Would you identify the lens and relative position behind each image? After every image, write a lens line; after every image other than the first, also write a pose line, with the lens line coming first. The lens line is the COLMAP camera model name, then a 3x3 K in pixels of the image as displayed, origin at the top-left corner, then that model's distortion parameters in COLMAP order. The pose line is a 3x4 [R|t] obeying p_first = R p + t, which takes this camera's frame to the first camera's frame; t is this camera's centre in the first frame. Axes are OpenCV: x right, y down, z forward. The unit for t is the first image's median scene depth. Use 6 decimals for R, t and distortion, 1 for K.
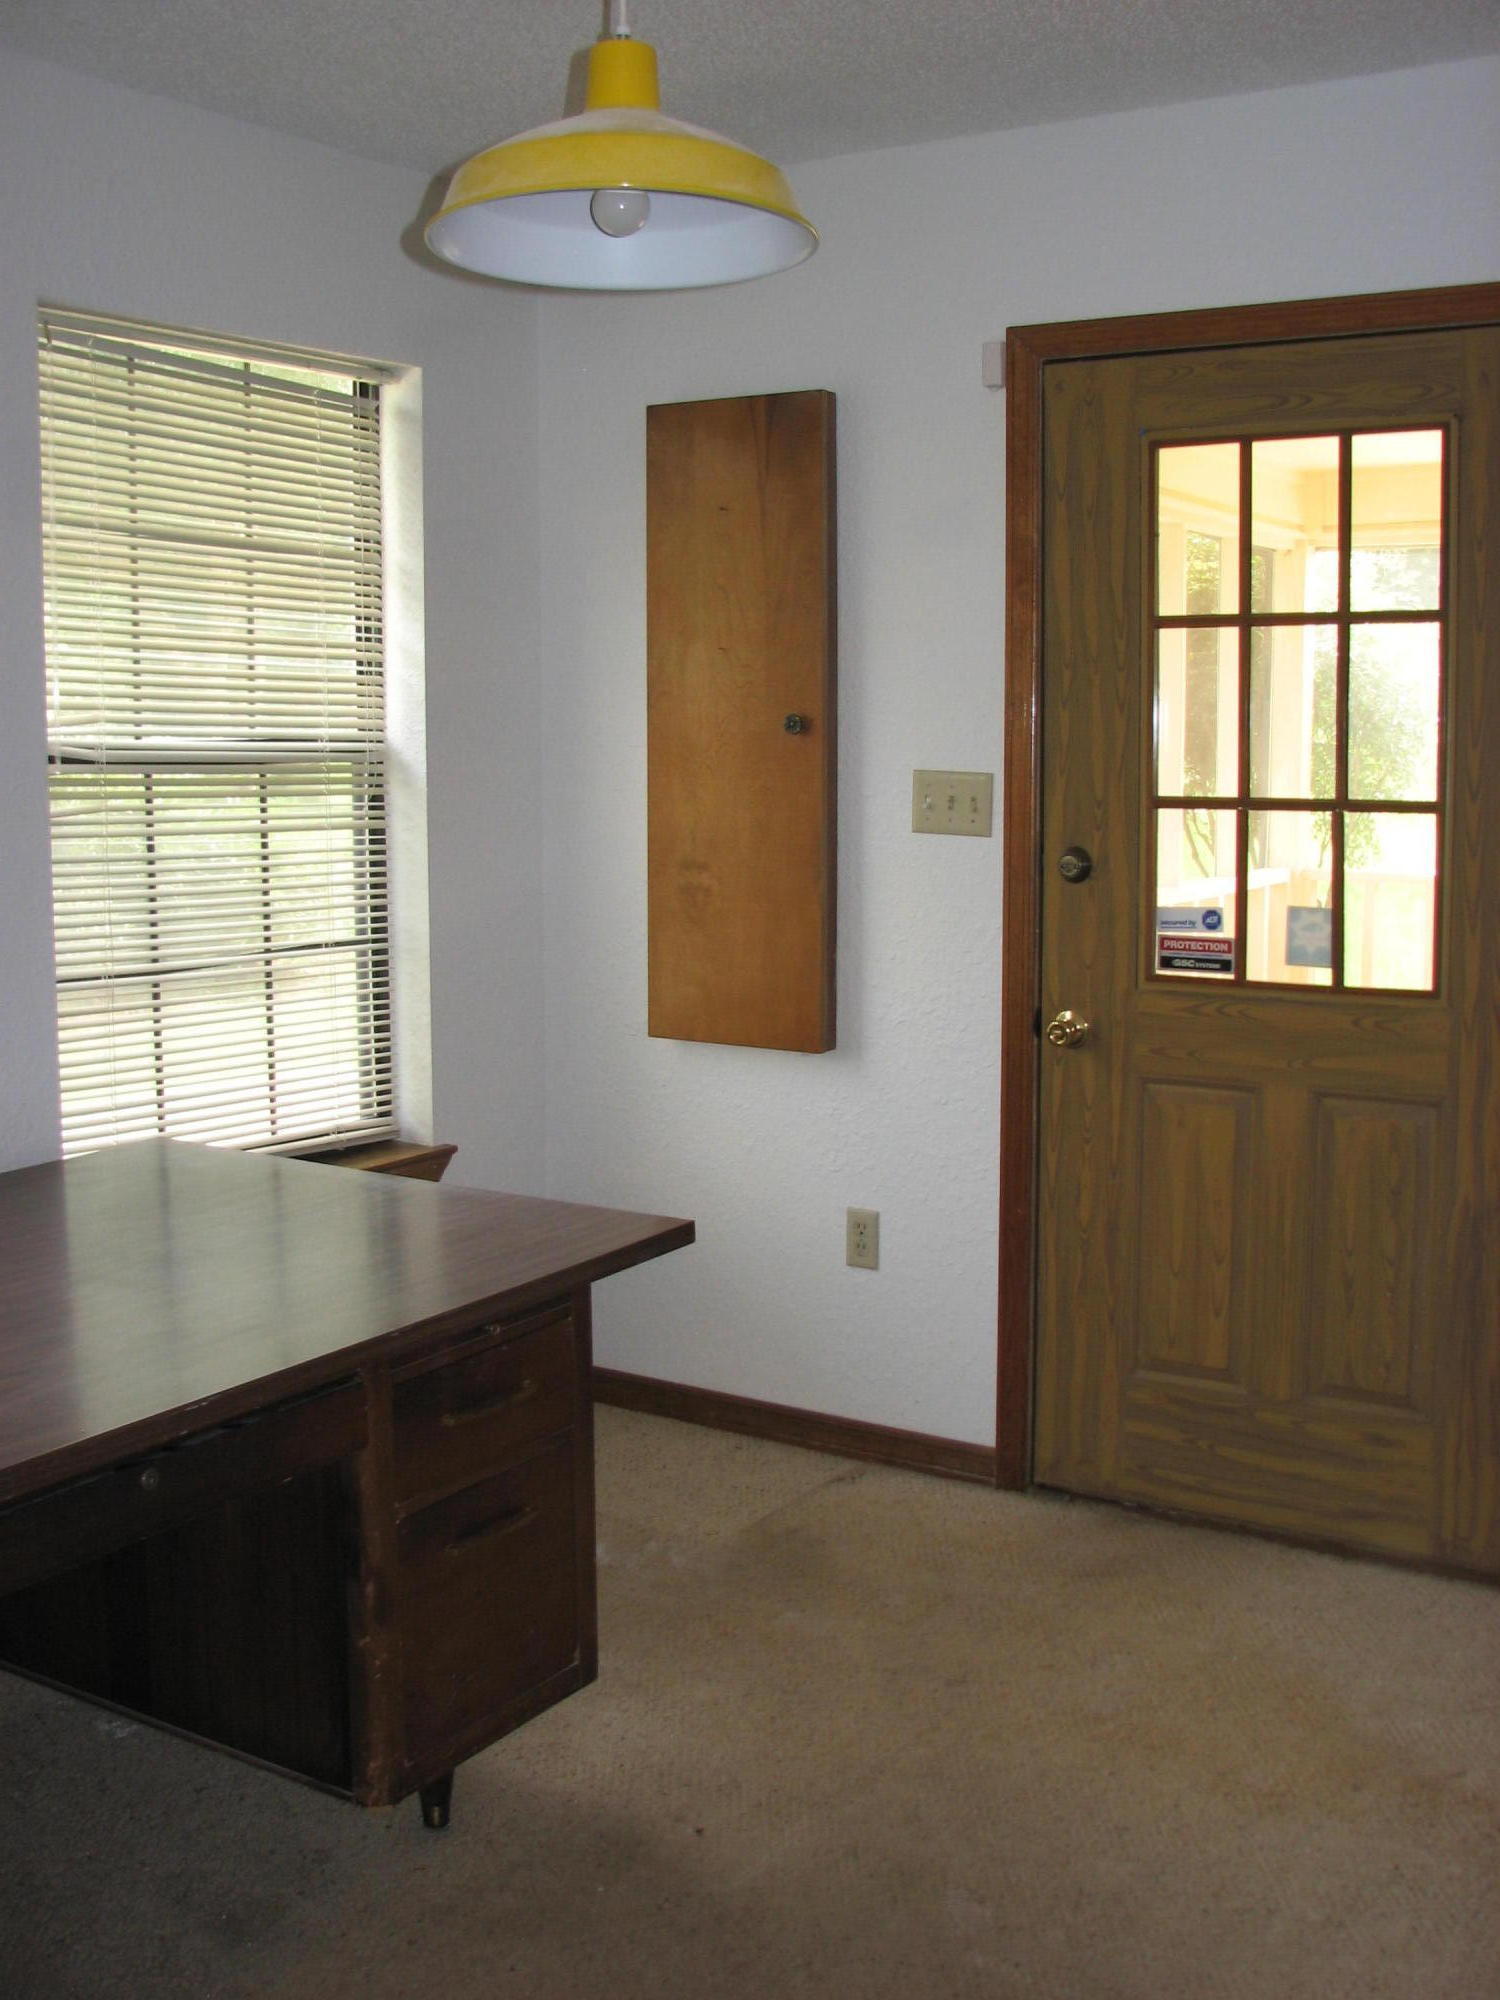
lens RADIAL K [[2167.4, 0, 766.5], [0, 2167.4, 982.3], [0, 0, 1]] dist [-0.055493, 0.000000]
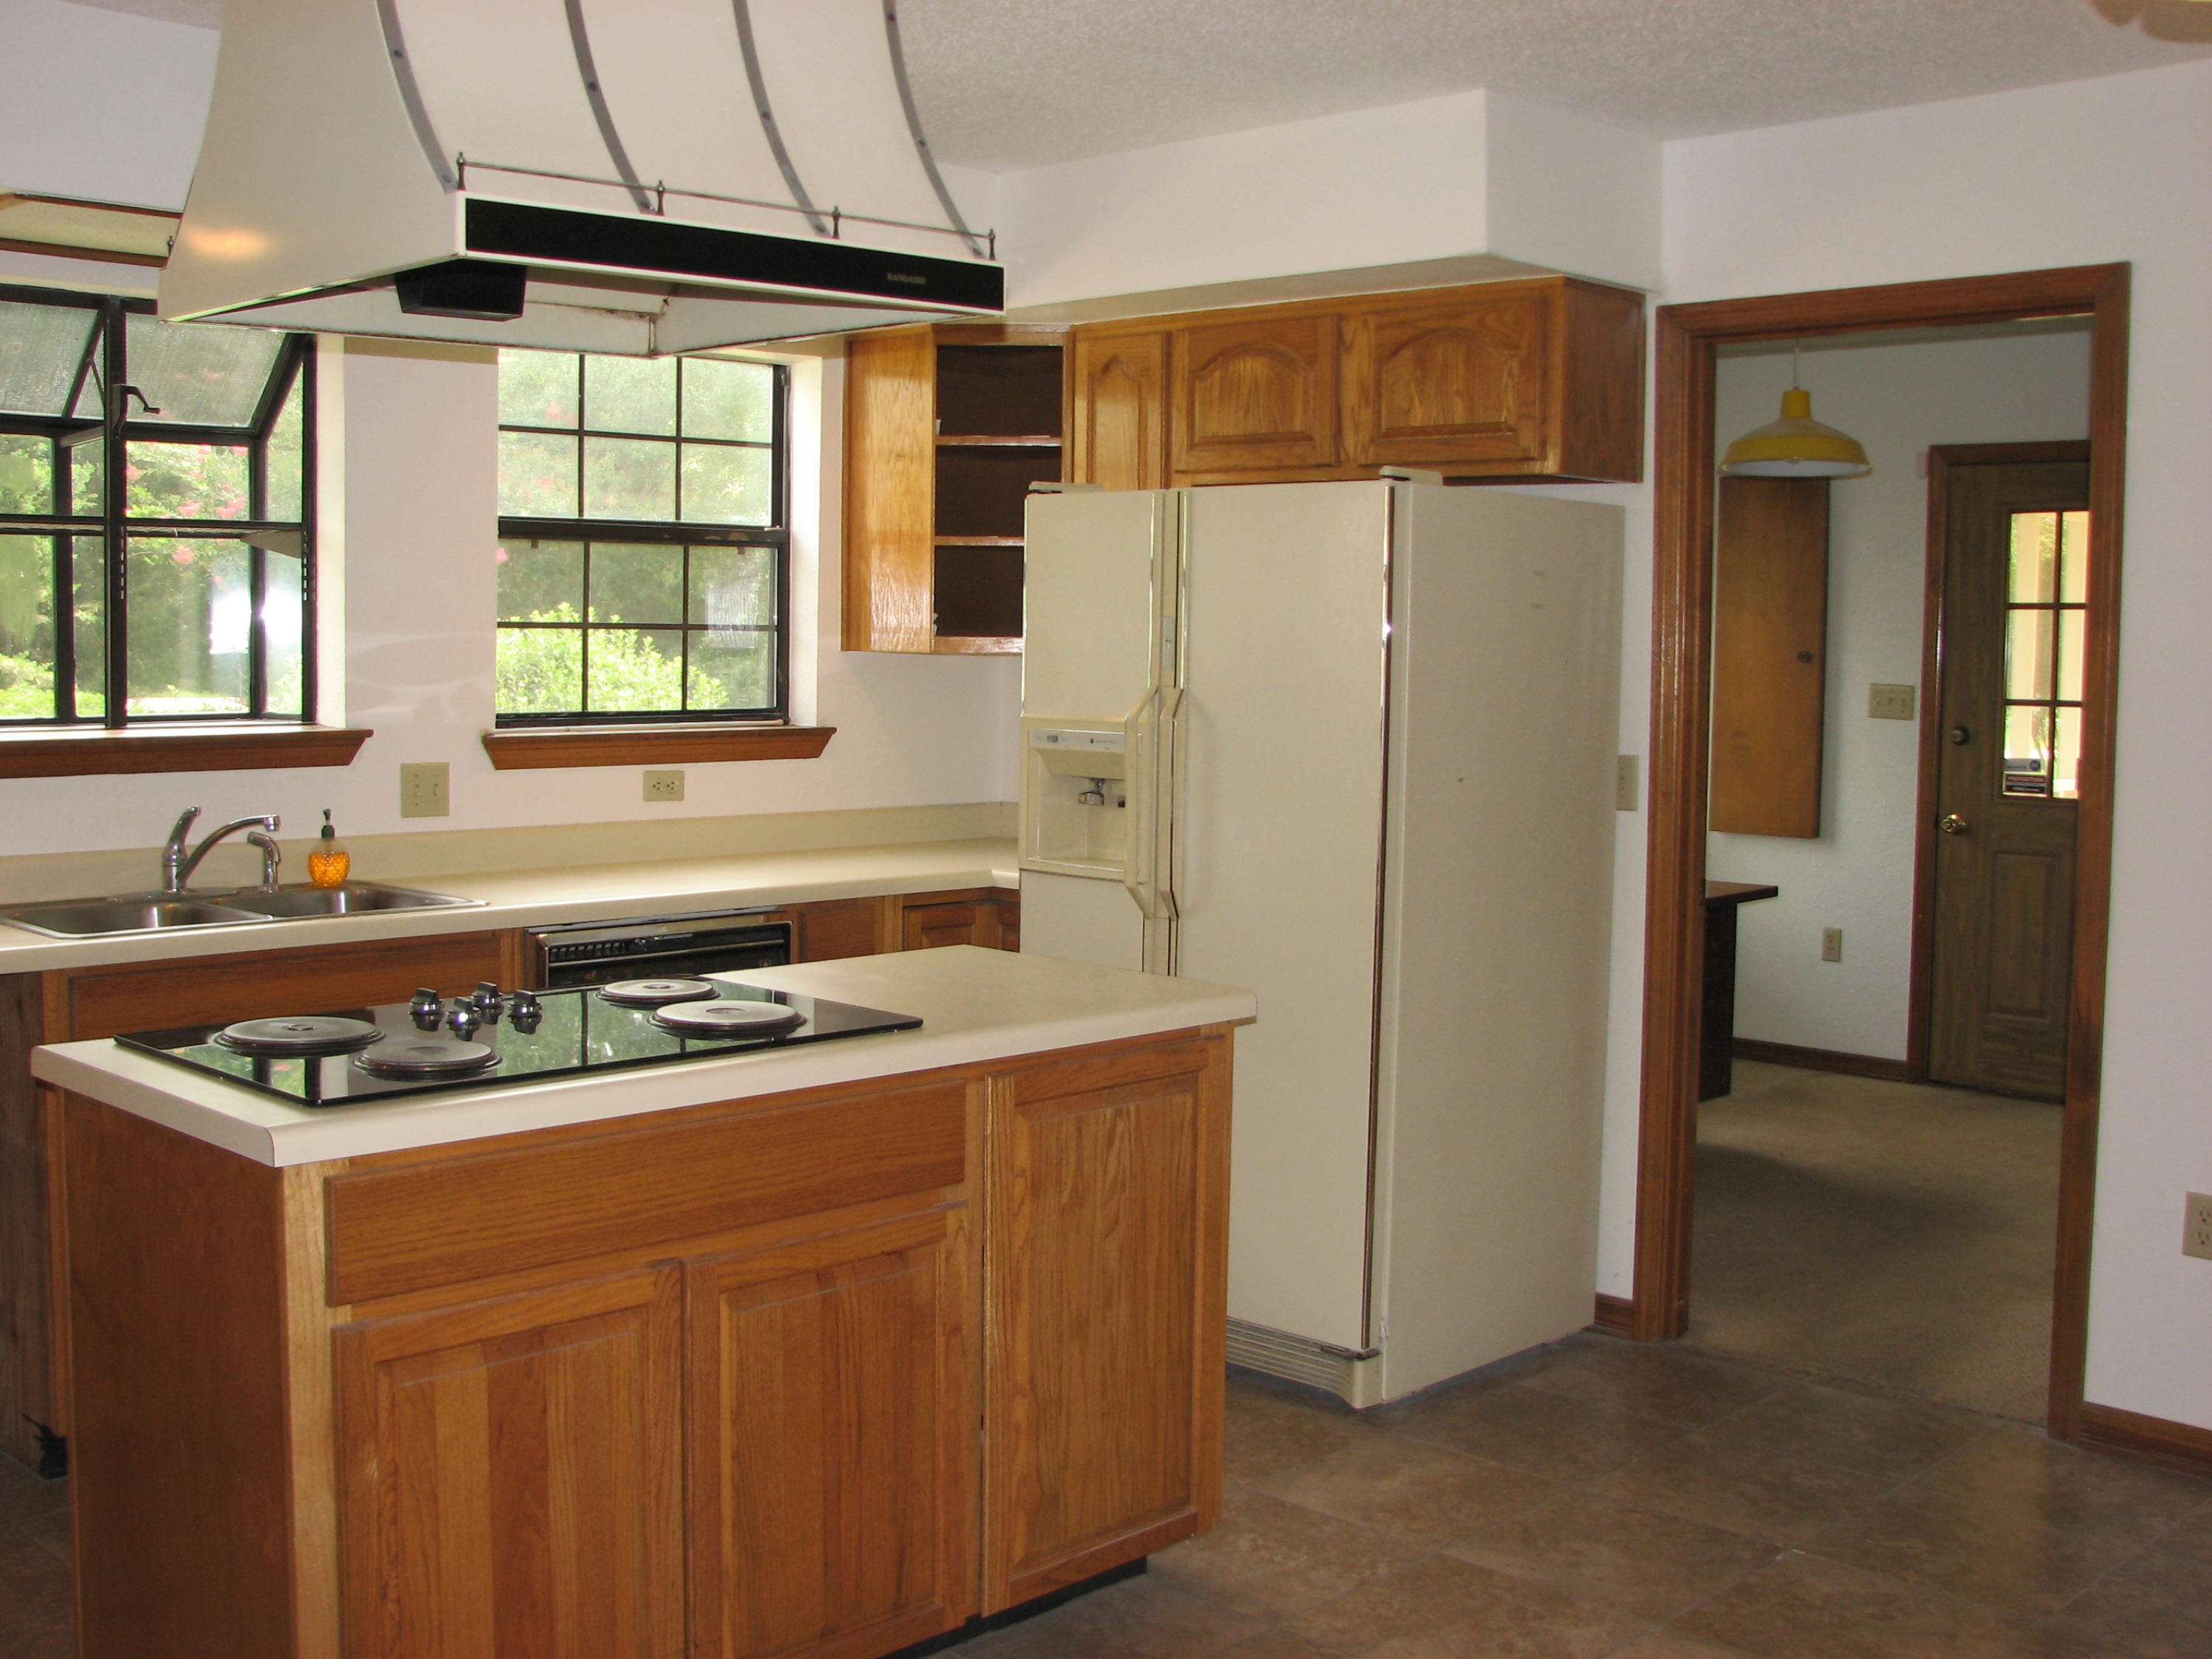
lens RADIAL K [[2397.2, 0, 1096.2], [0, 2397.2, 847.3], [0, 0, 1]] dist [-0.055493, 0.000000]
pose [[0.977957, 0.026370, -0.207136, -0.153361], [-0.030834, 0.999356, -0.018351, 0.099399], [0.206519, 0.024333, 0.978140, -1.120001]]
